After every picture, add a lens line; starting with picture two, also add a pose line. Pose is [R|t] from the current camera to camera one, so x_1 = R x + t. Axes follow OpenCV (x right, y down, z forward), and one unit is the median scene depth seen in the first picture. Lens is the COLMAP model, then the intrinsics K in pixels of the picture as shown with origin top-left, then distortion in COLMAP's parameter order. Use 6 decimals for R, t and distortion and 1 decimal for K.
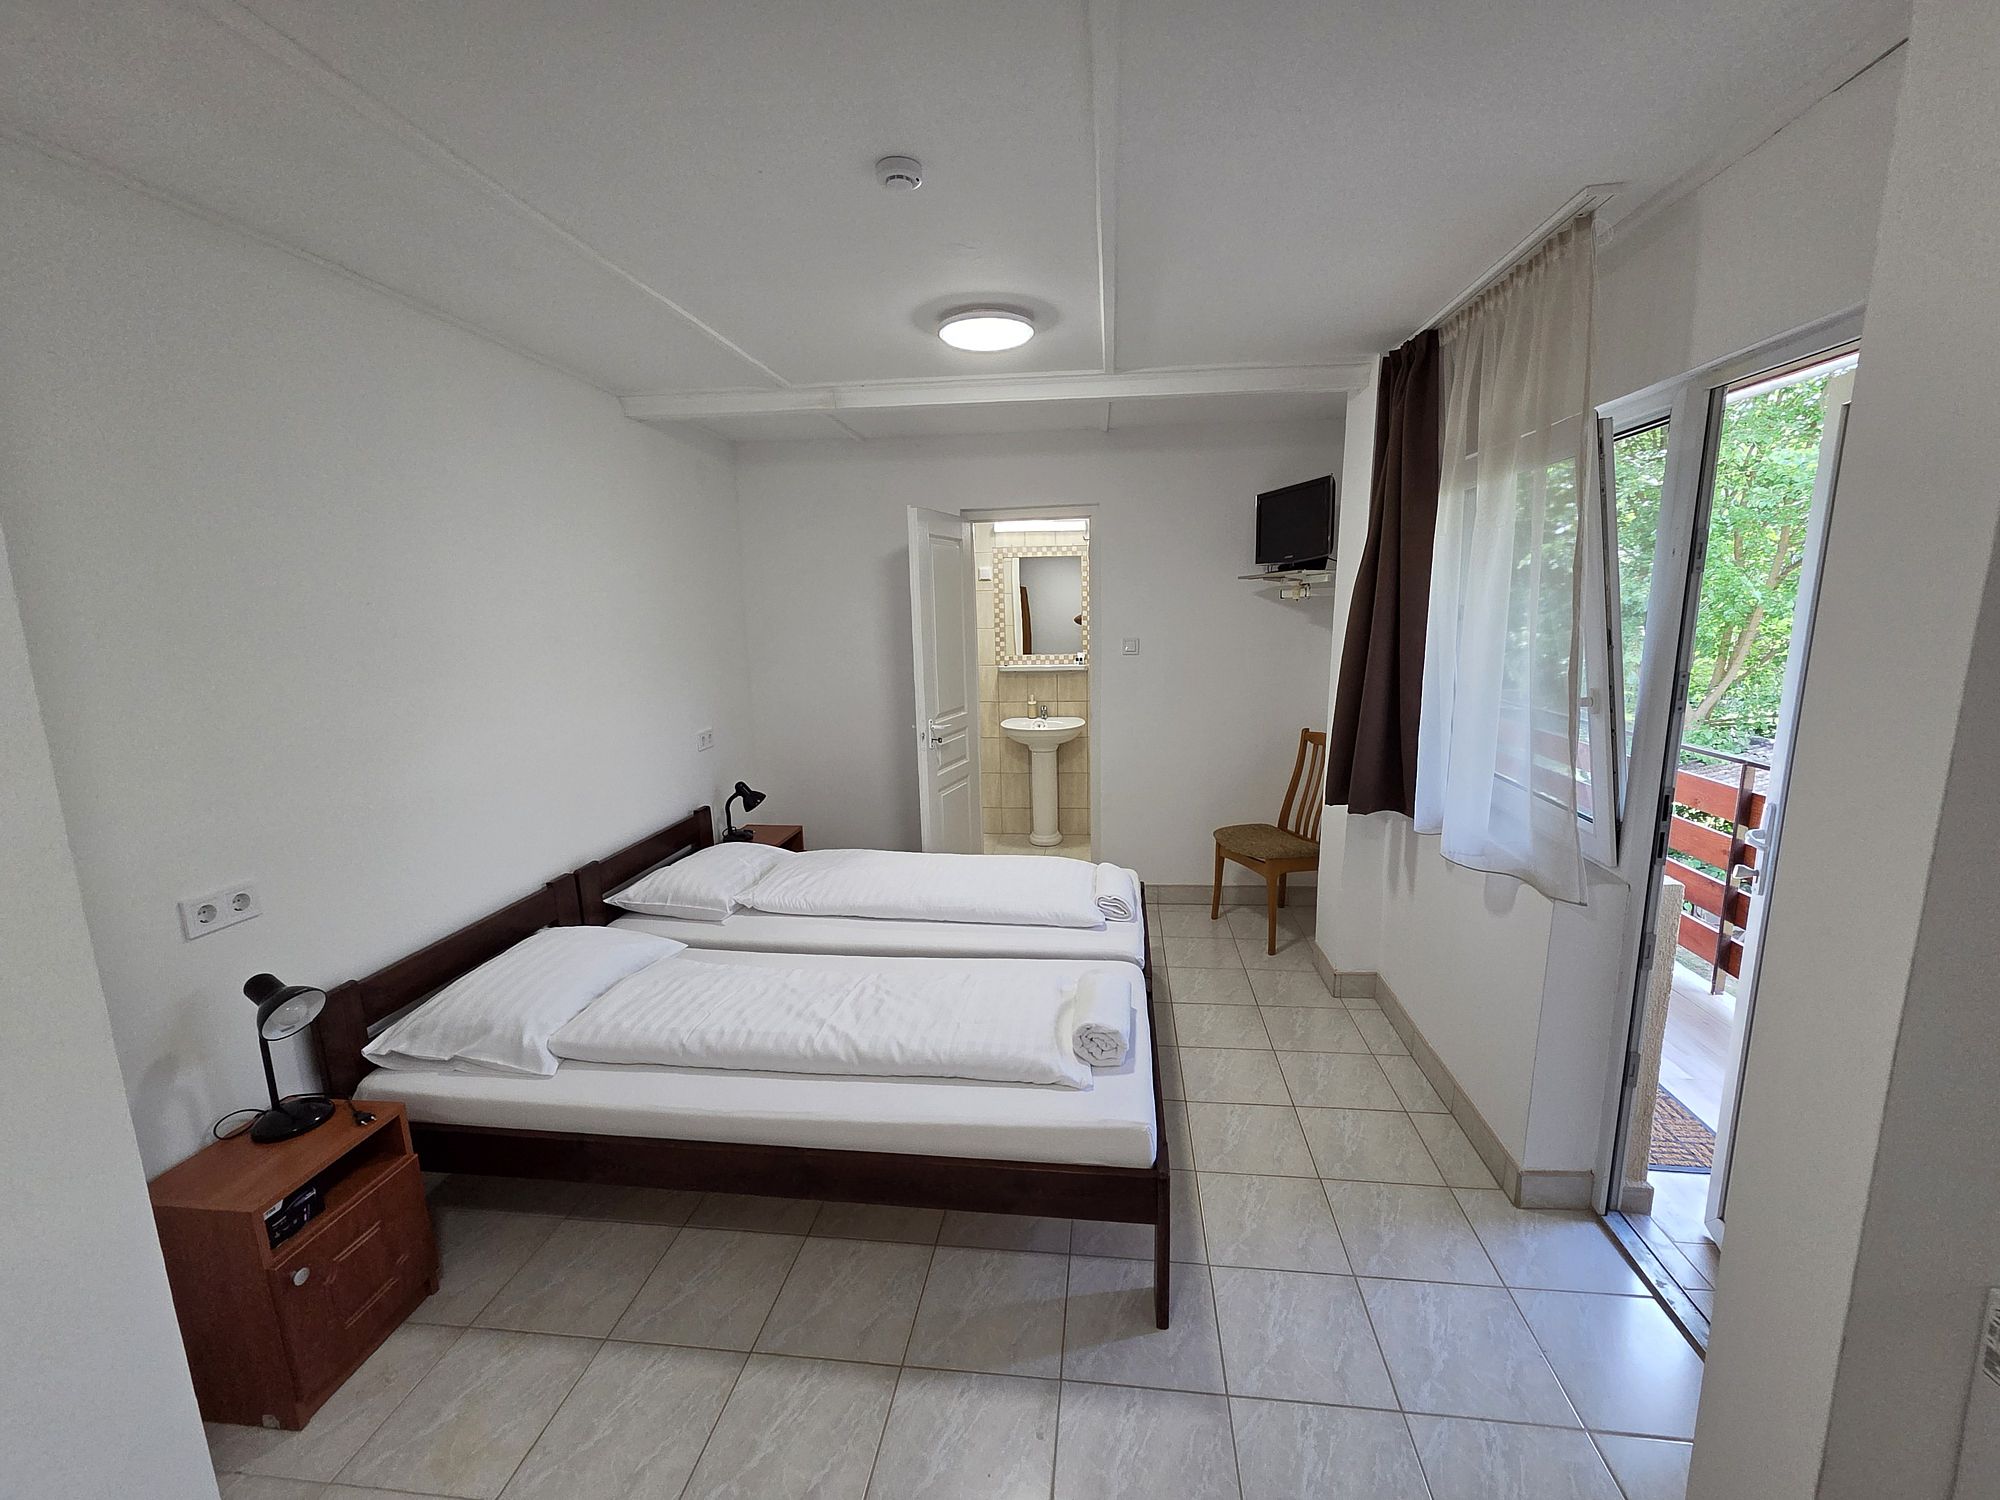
lens RADIAL K [[816.4, 0, 1009.9], [0, 816.4, 755.0], [0, 0, 1]] dist [0.002081, 0.000294]
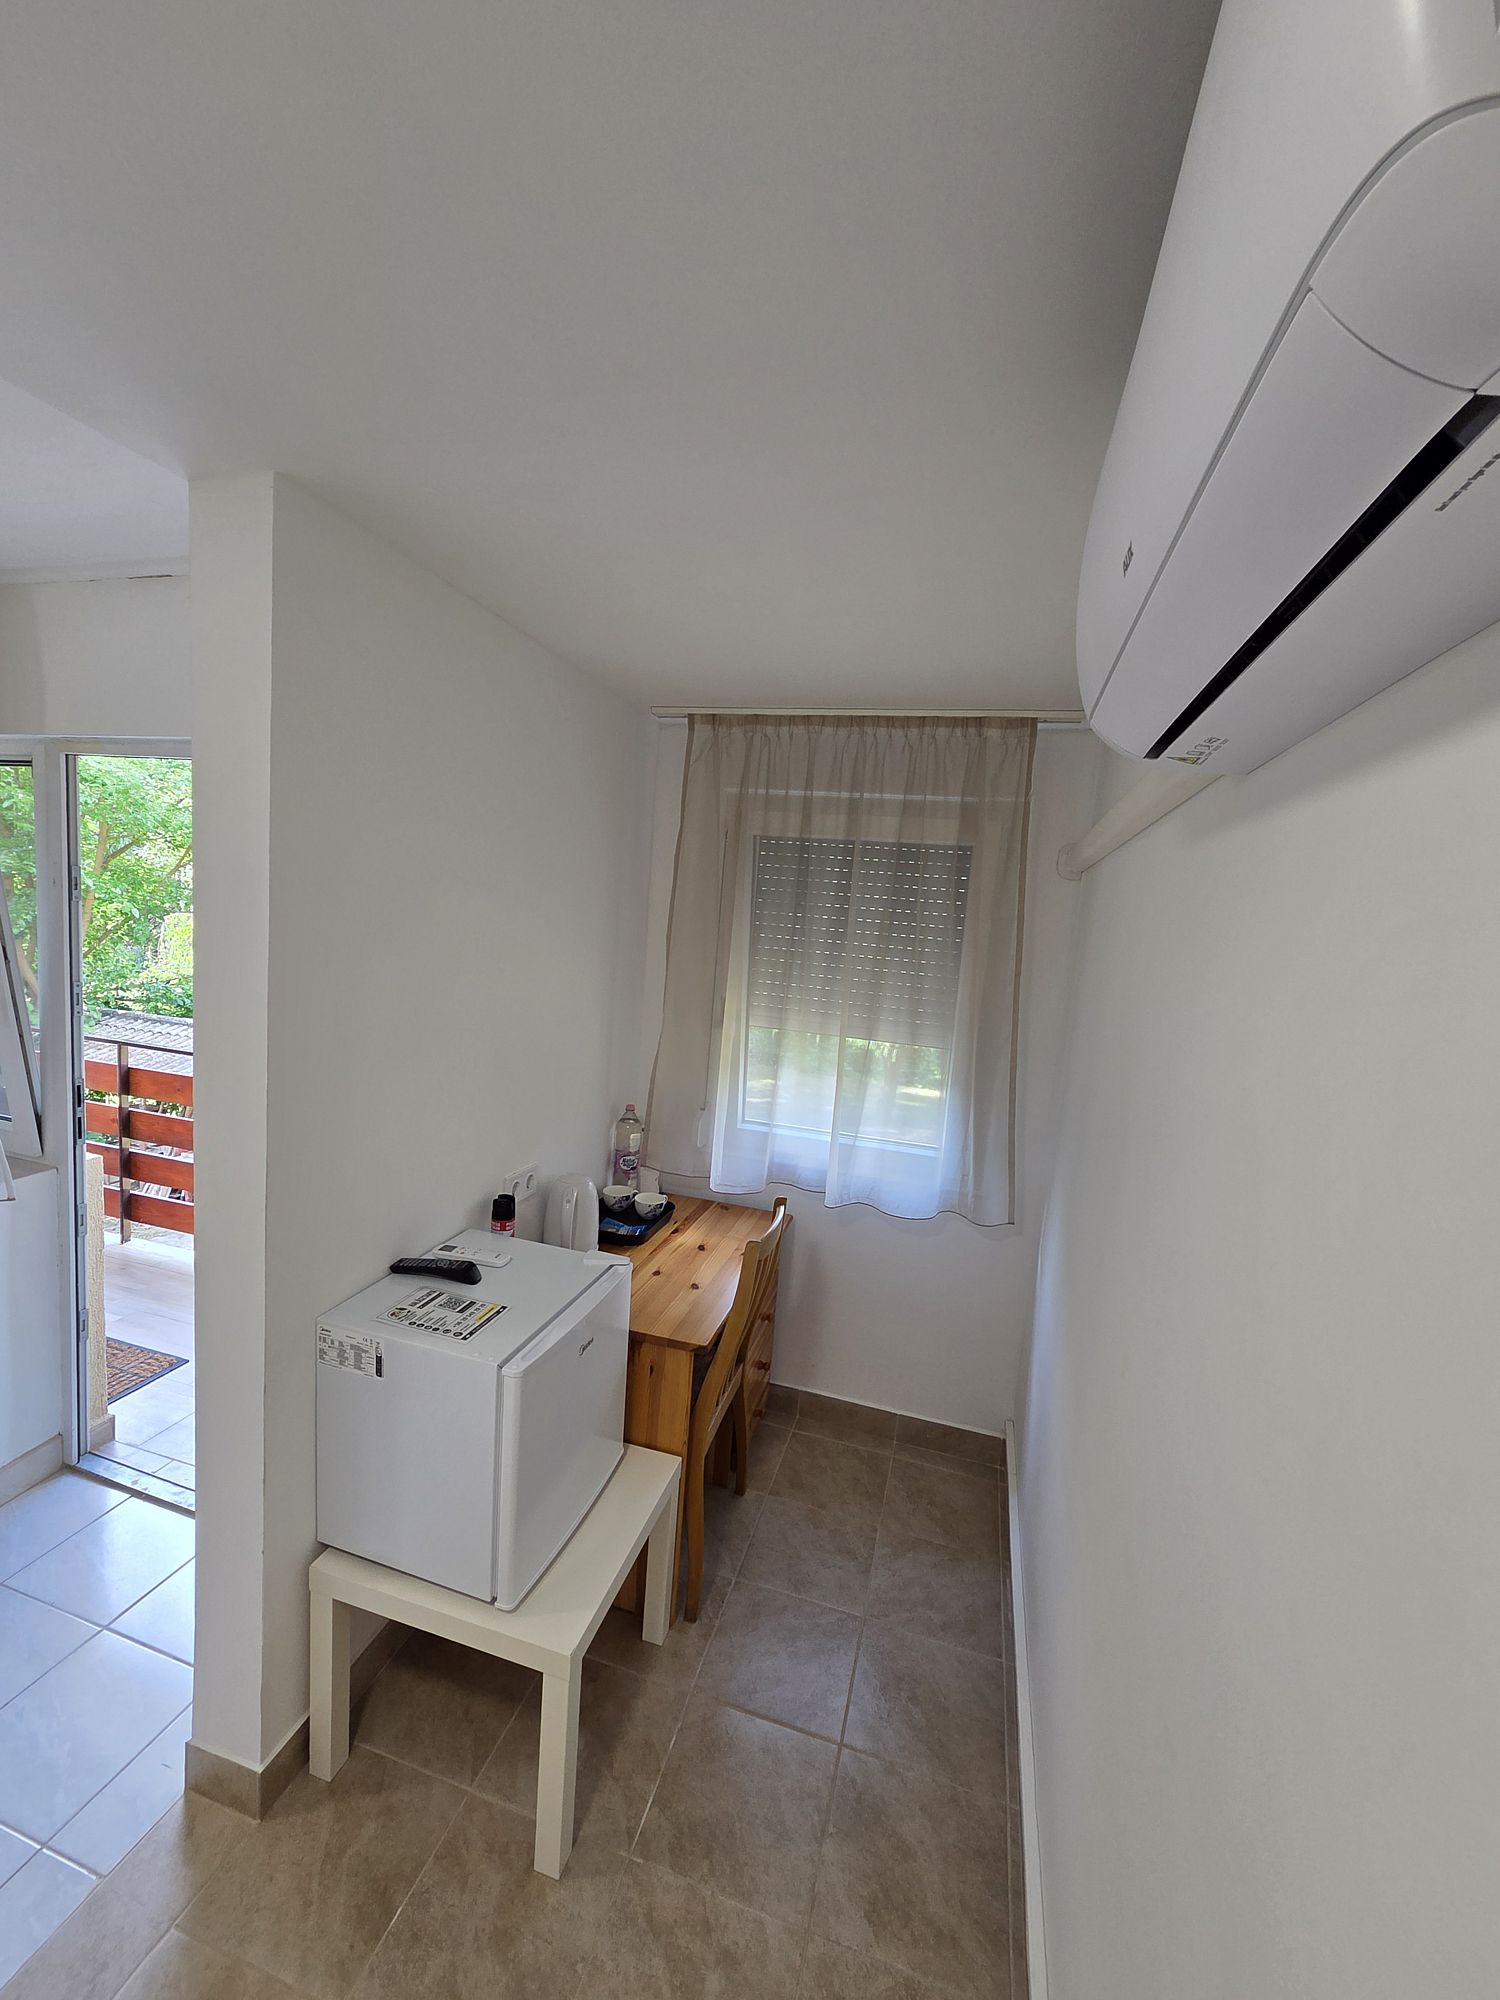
lens RADIAL K [[816.4, 0, 742.3], [0, 816.4, 1000.2], [0, 0, 1]] dist [0.002081, 0.000294]
pose [[0.160360, -0.071417, 0.984472, -0.139958], [0.103598, 0.993088, 0.055167, -0.027615], [-0.981607, 0.093143, 0.166651, -0.106713]]
